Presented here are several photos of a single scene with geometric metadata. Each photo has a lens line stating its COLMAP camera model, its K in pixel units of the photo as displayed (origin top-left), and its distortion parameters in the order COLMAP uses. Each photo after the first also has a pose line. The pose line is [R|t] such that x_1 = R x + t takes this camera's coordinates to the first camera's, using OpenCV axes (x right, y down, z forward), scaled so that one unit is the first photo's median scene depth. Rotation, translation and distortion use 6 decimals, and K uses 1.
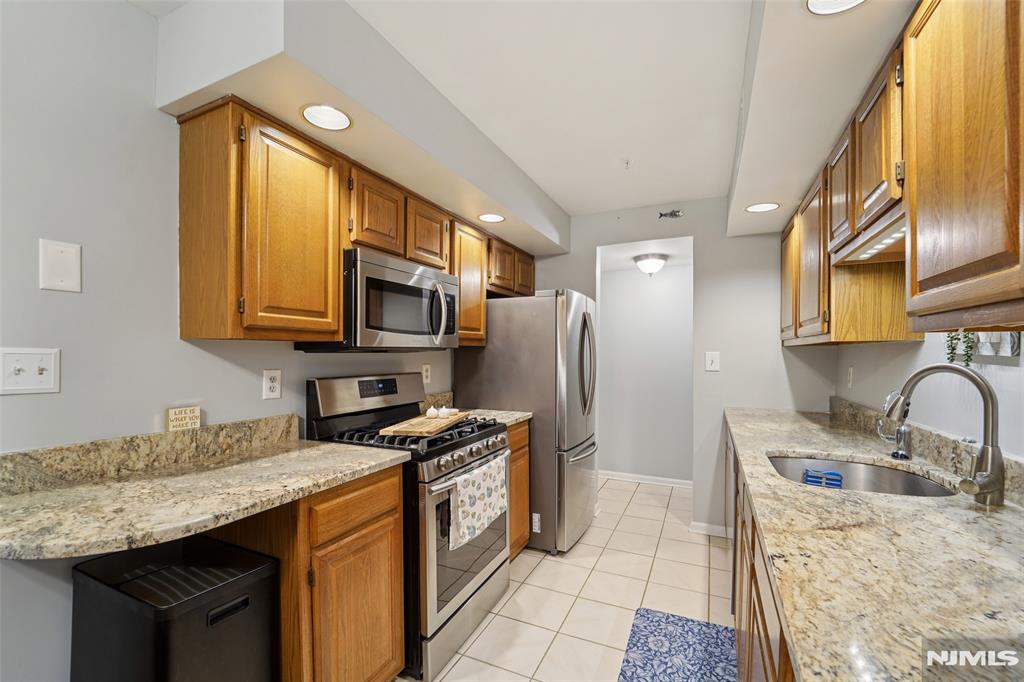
lens RADIAL K [[423.3, 0, 510.8], [0, 423.3, 344.7], [0, 0, 1]] dist [-0.000354, -0.000925]
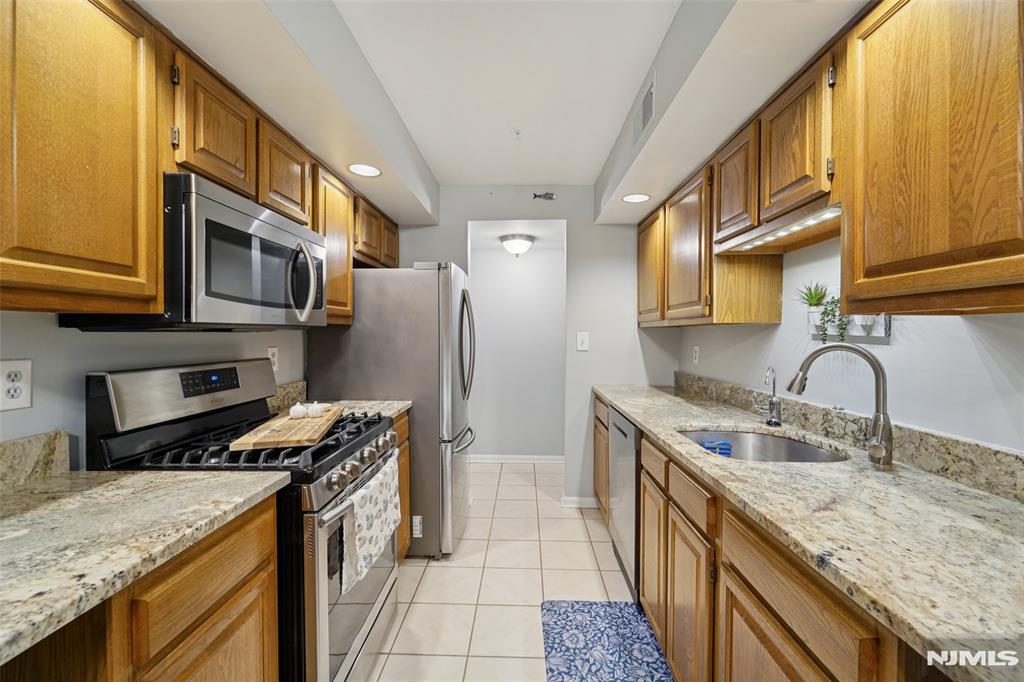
lens RADIAL K [[419.0, 0, 508.6], [0, 419.0, 329.9], [0, 0, 1]] dist [0.024039, -0.008028]
pose [[0.921139, 0.005833, 0.389189, -0.160583], [-0.010220, 0.999905, 0.009202, 0.005284], [-0.389099, -0.012454, 0.921112, 0.189581]]
